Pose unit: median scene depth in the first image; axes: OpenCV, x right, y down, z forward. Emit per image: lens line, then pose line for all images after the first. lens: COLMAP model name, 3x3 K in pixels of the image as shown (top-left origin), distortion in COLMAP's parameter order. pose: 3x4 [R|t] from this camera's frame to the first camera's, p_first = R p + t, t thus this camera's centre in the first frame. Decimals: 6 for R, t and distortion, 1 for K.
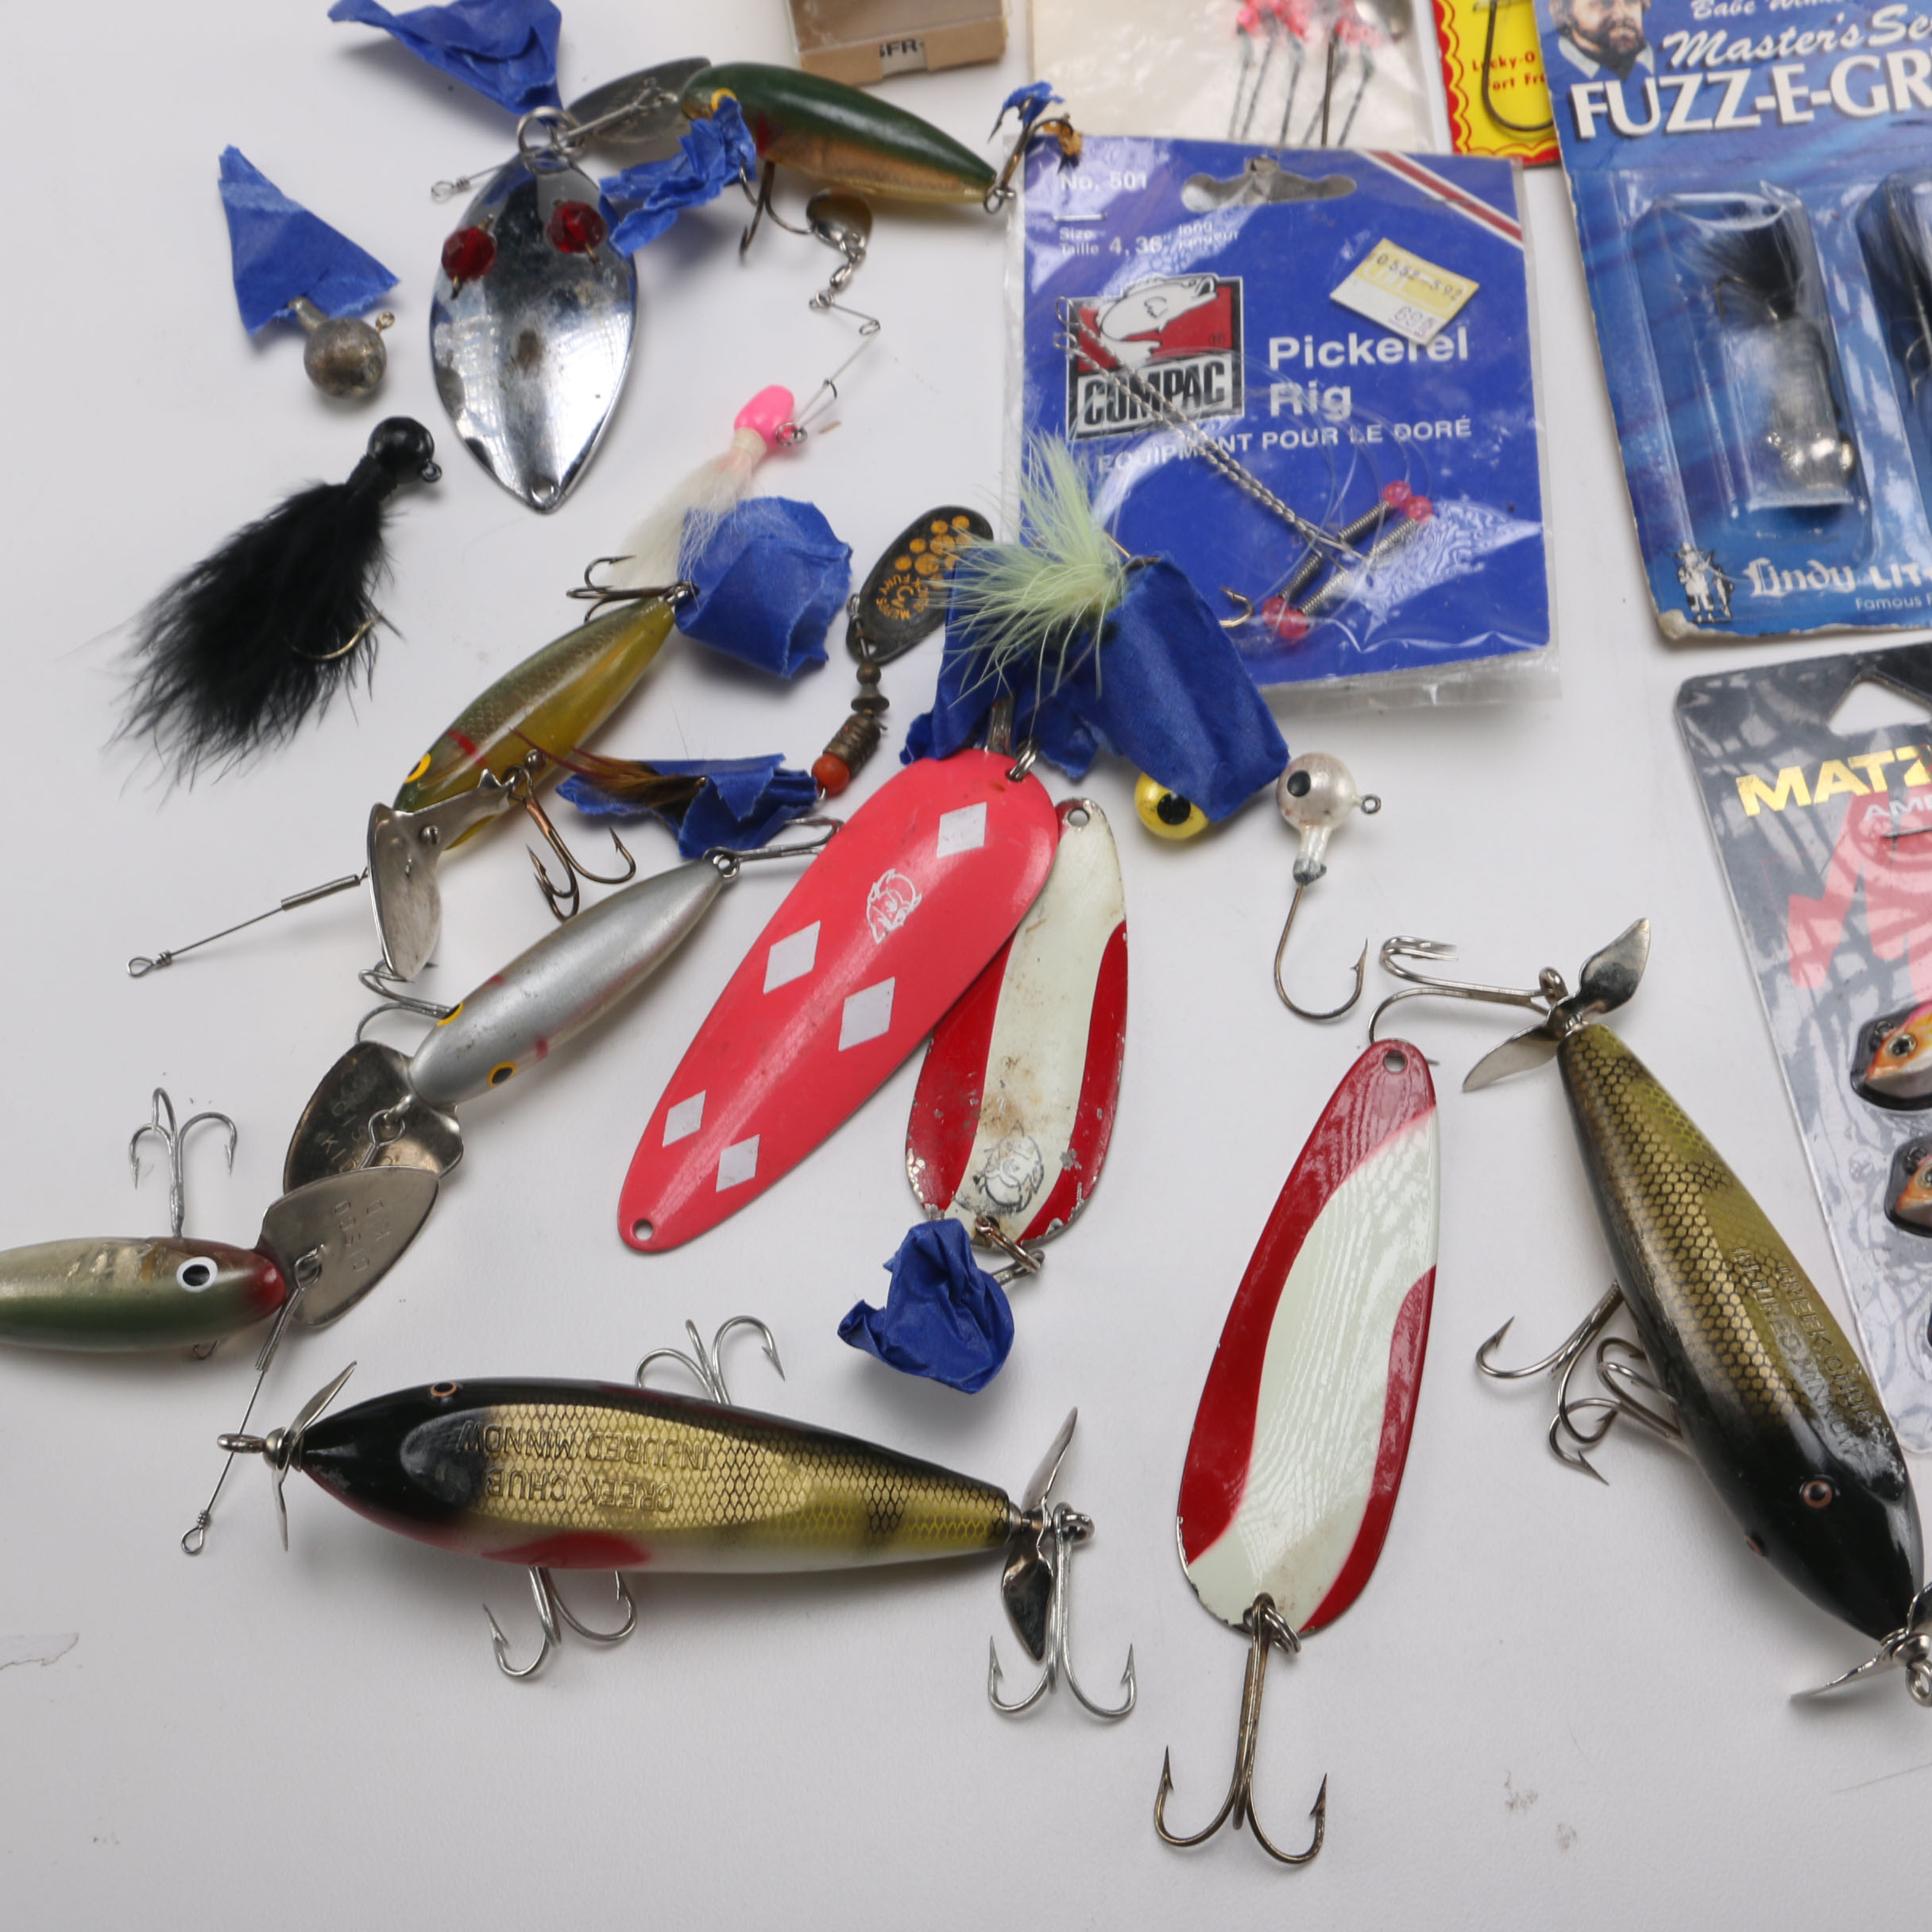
lens RADIAL K [[3144.3, 0, 966.0], [0, 3144.3, 966.0], [0, 0, 1]] dist [-0.130577, 0.261572]
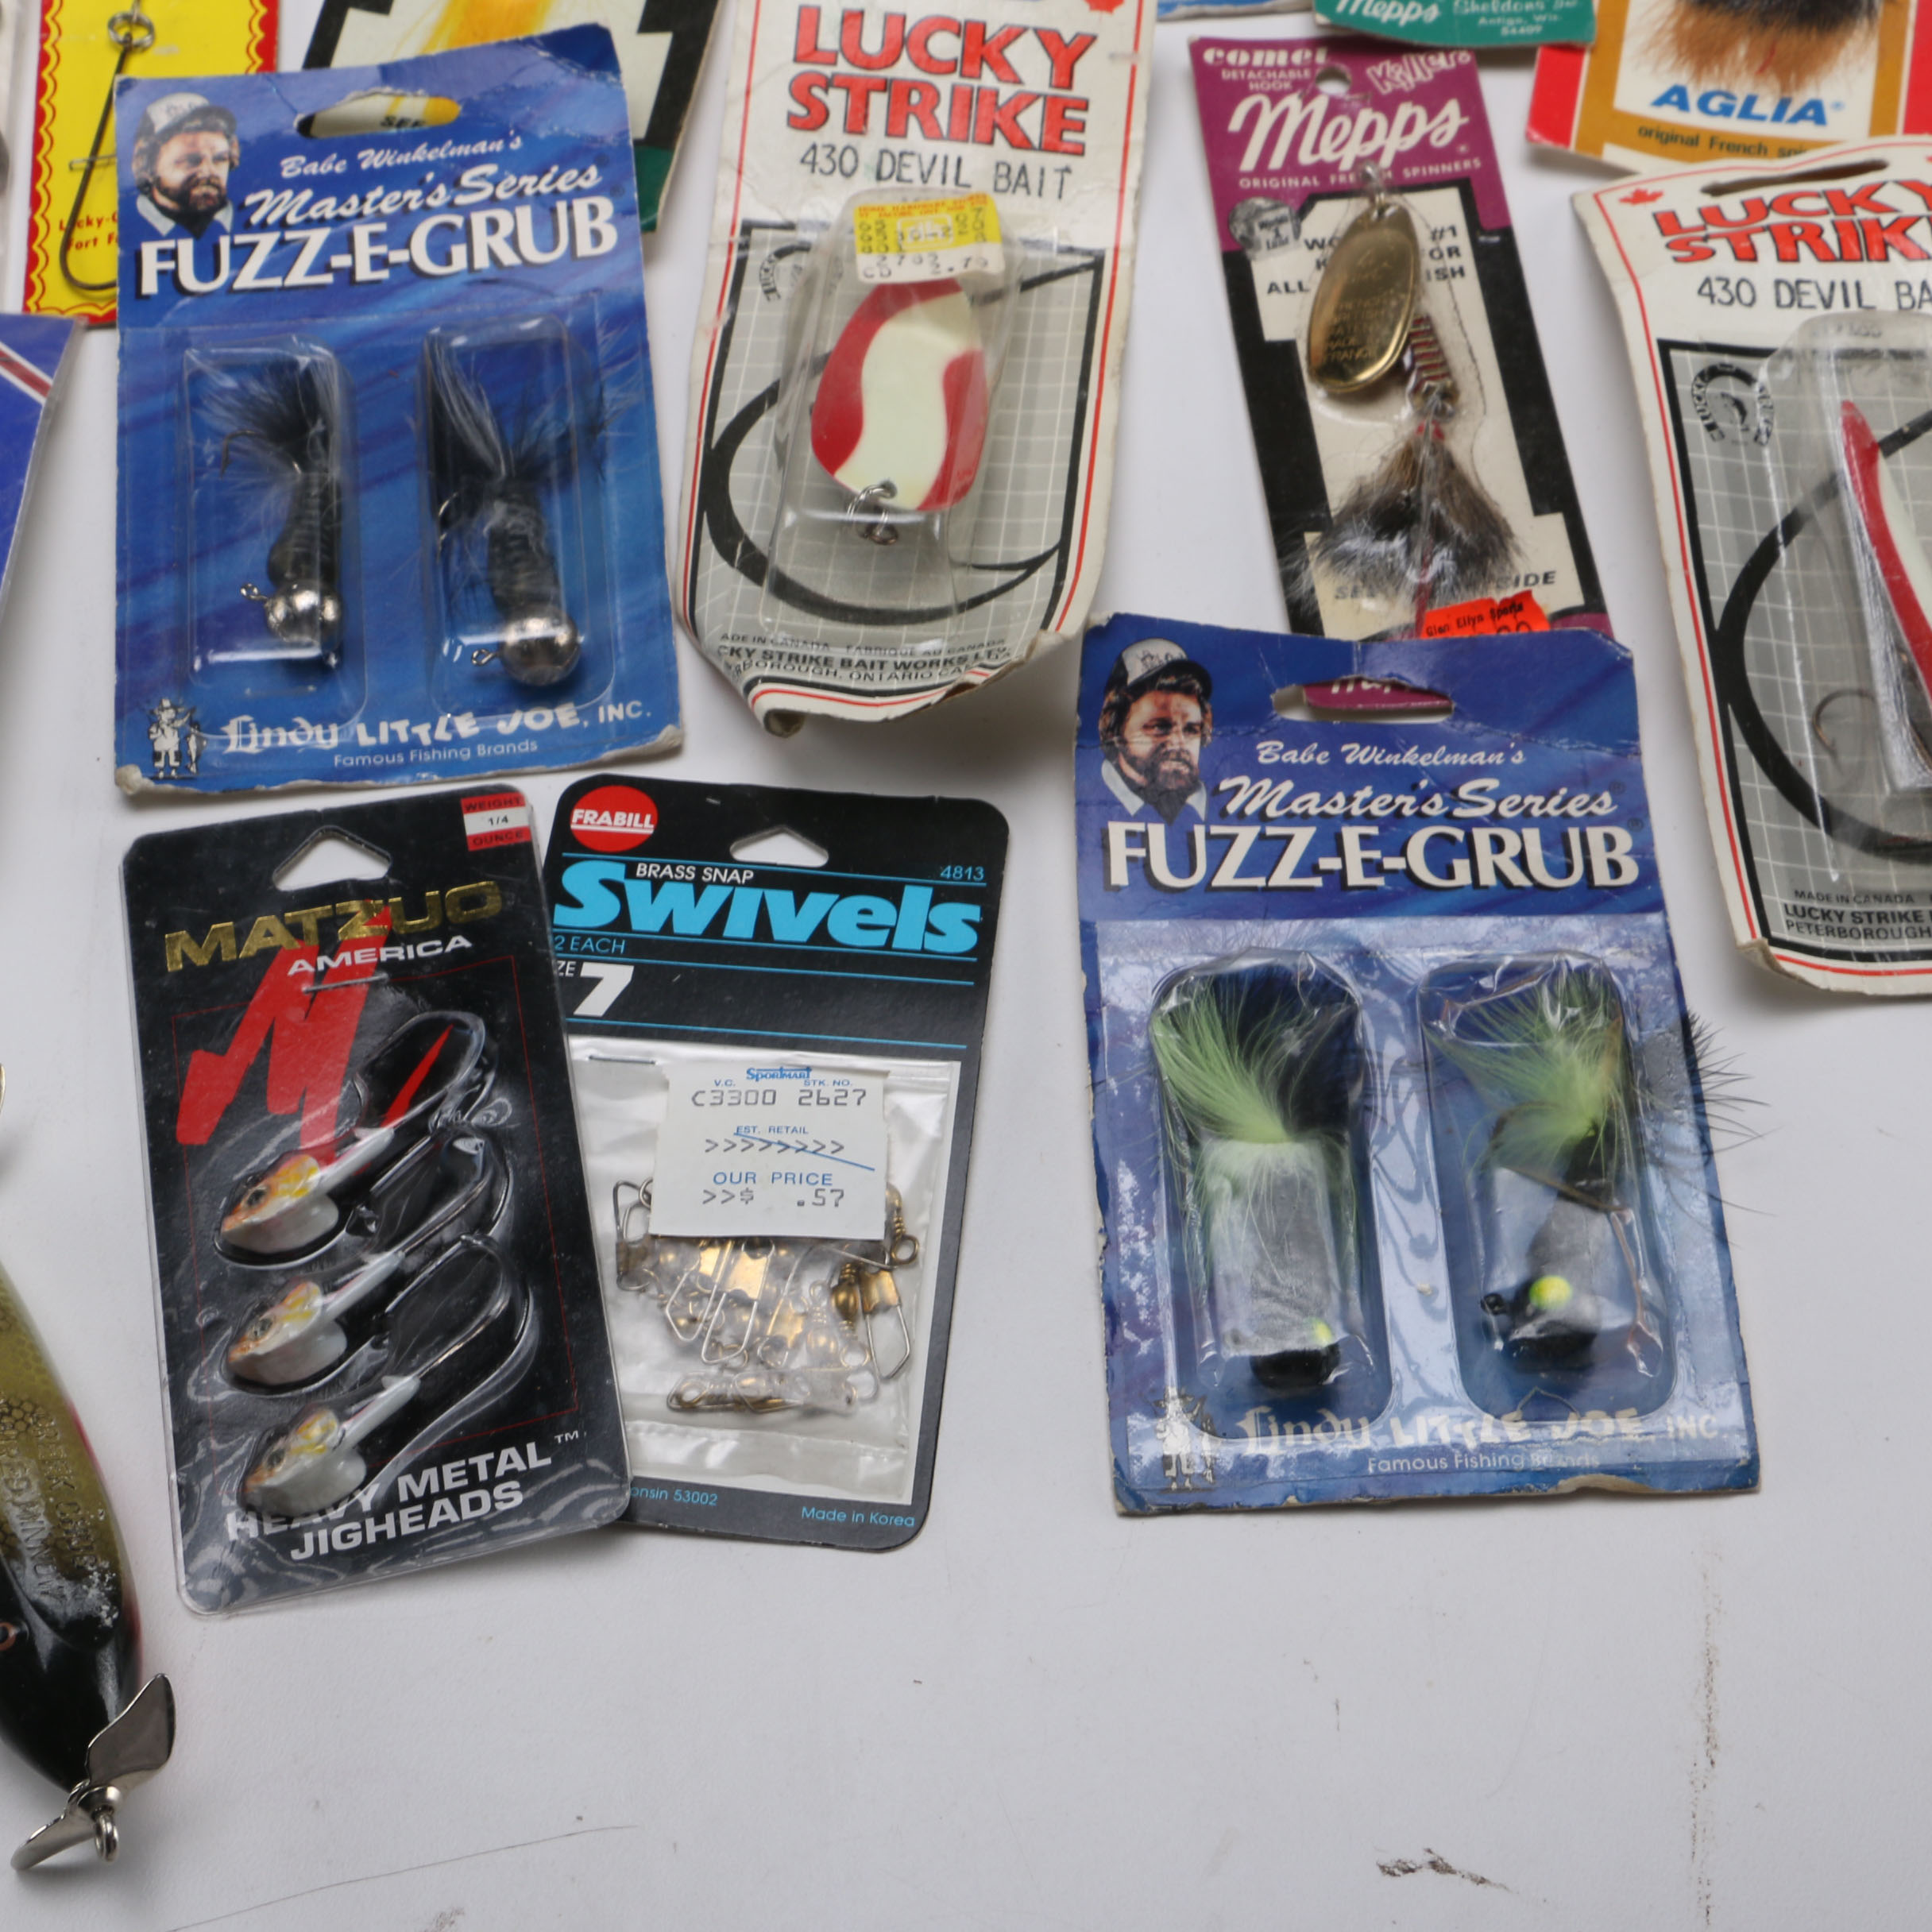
lens RADIAL K [[3740.3, 0, 932.7], [0, 3740.3, 963.6], [0, 0, 1]] dist [-0.059988, 0.253998]
pose [[0.997740, 0.004174, 0.067066, 0.373259], [0.004369, 0.991928, -0.126728, 0.087014], [-0.067054, 0.126735, 0.989668, -0.131712]]
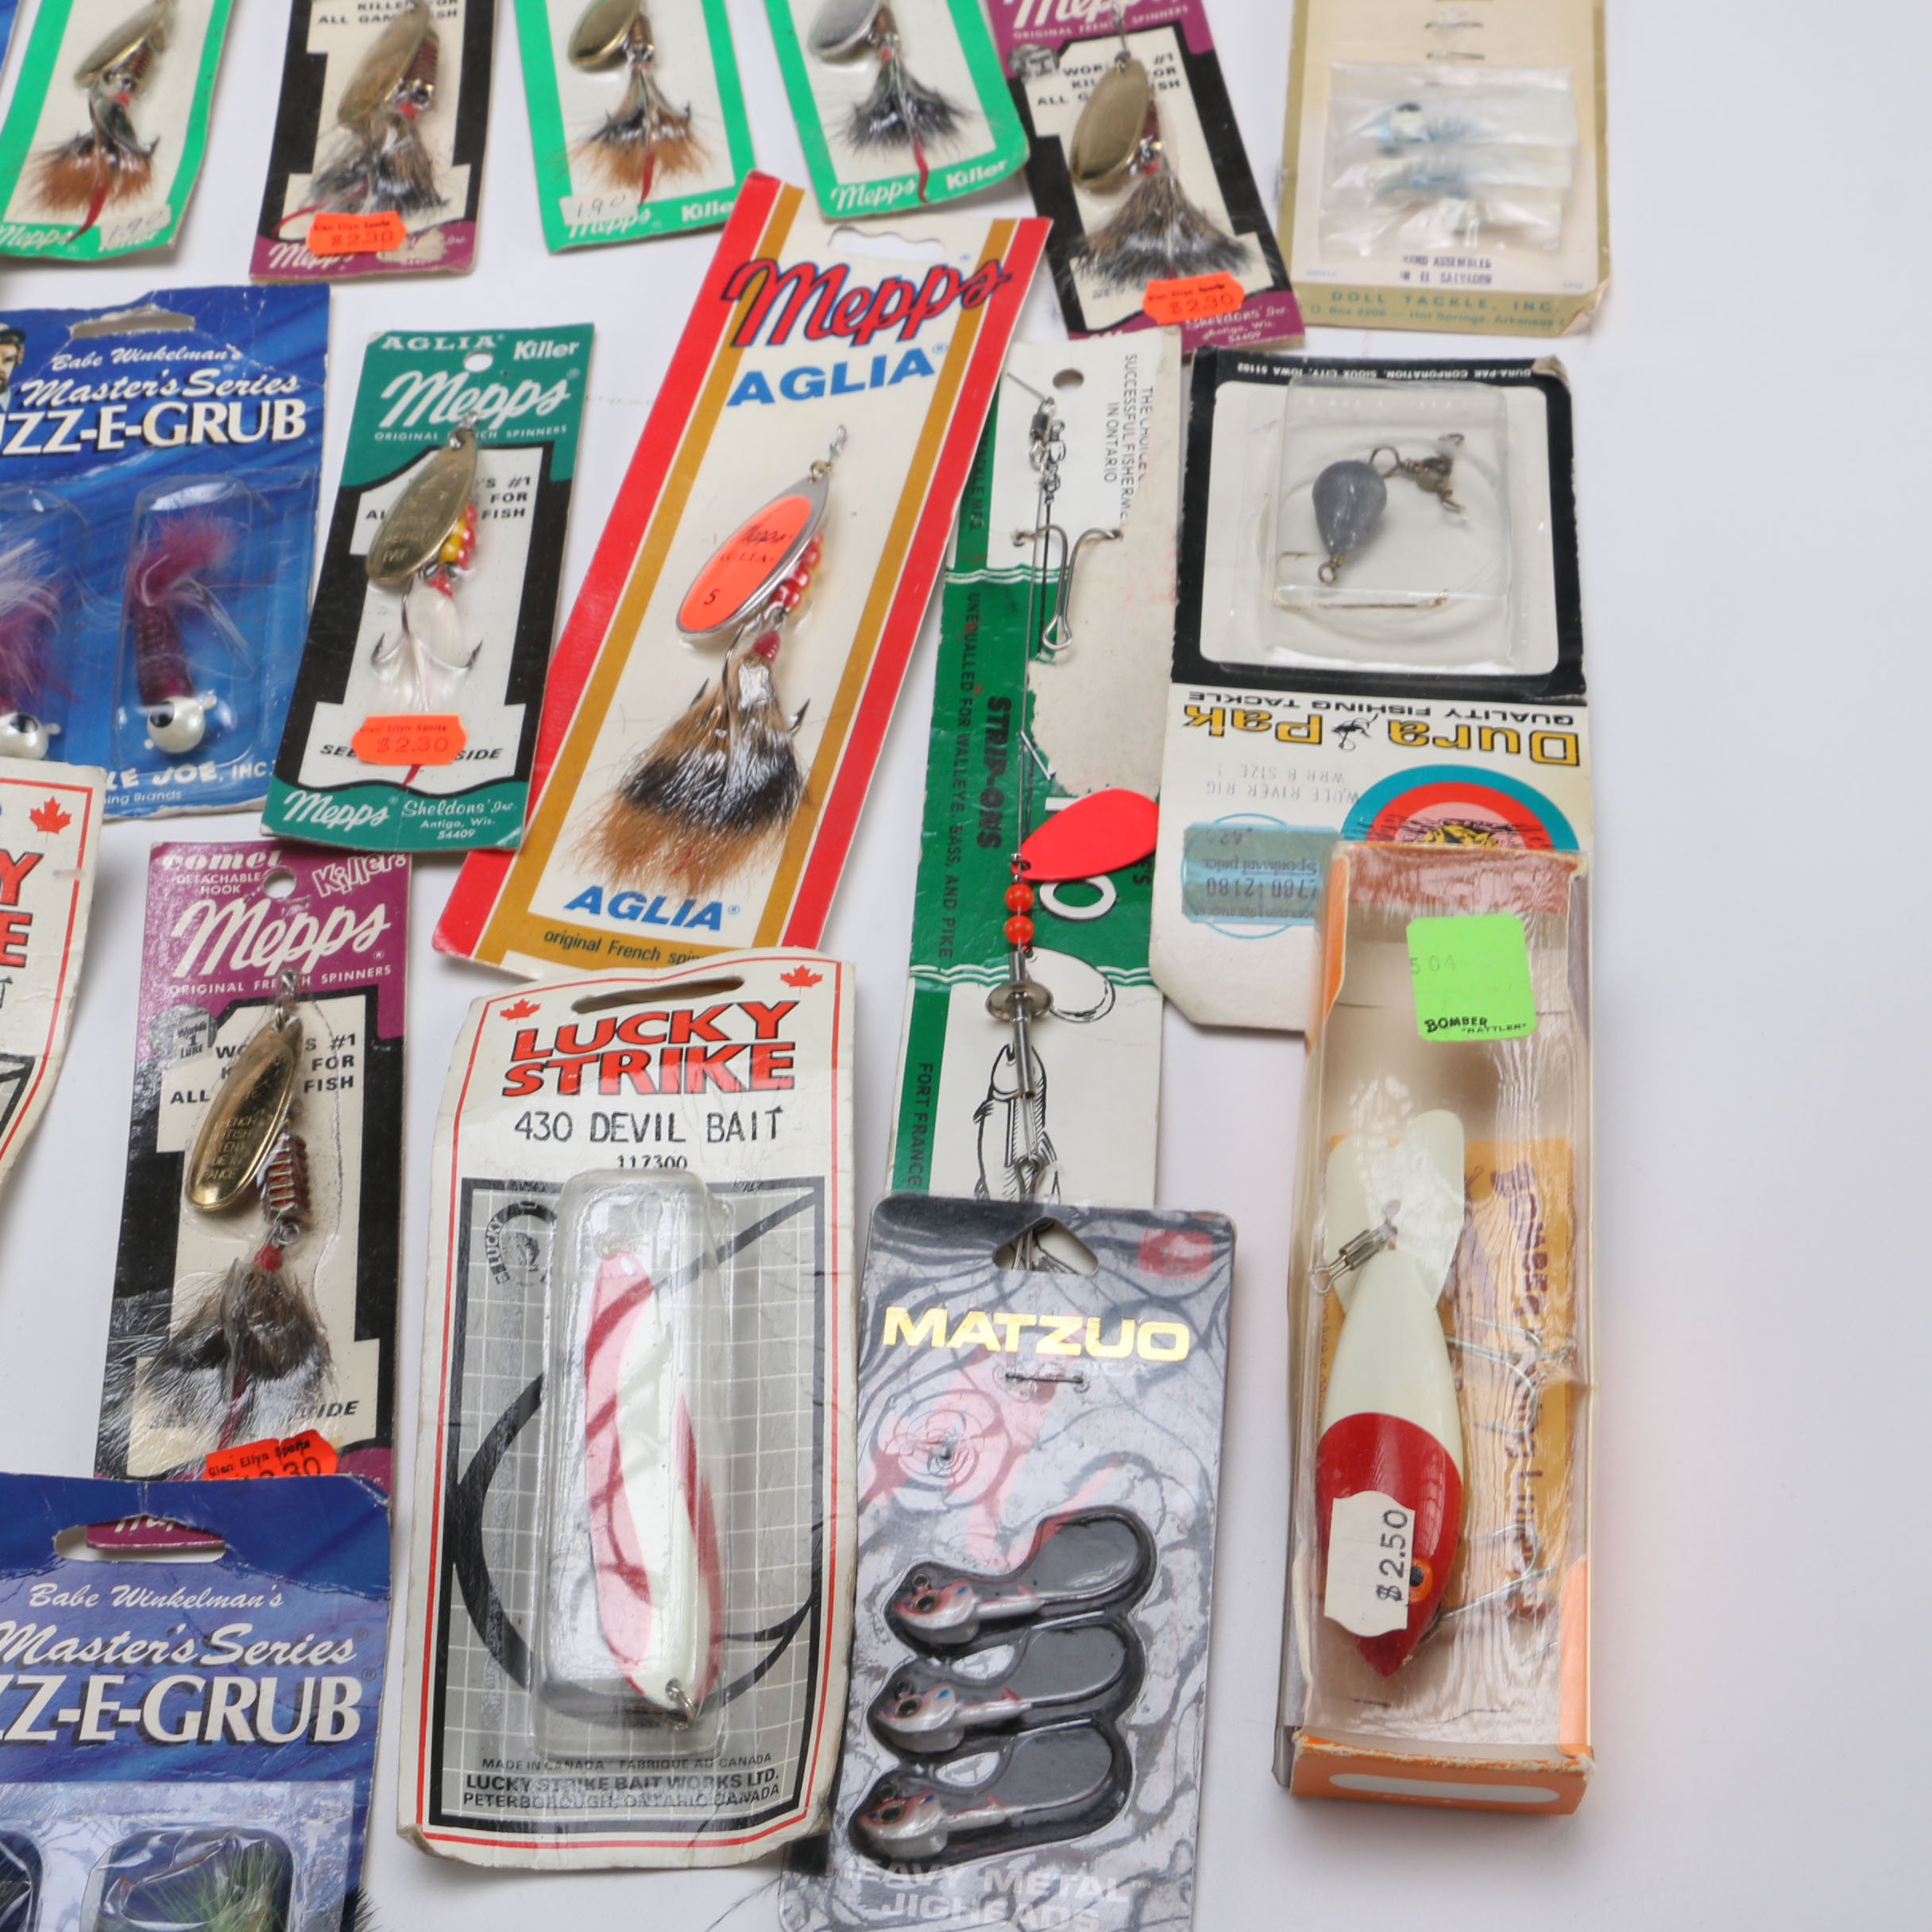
lens RADIAL K [[3083.7, 0, 915.1], [0, 3083.7, 963.1], [0, 0, 1]] dist [-0.108676, 0.170726]
pose [[0.999536, 0.006885, 0.029675, 0.782852], [-0.001599, 0.984638, -0.174598, -0.138410], [-0.030422, 0.174470, 0.984192, -0.043819]]
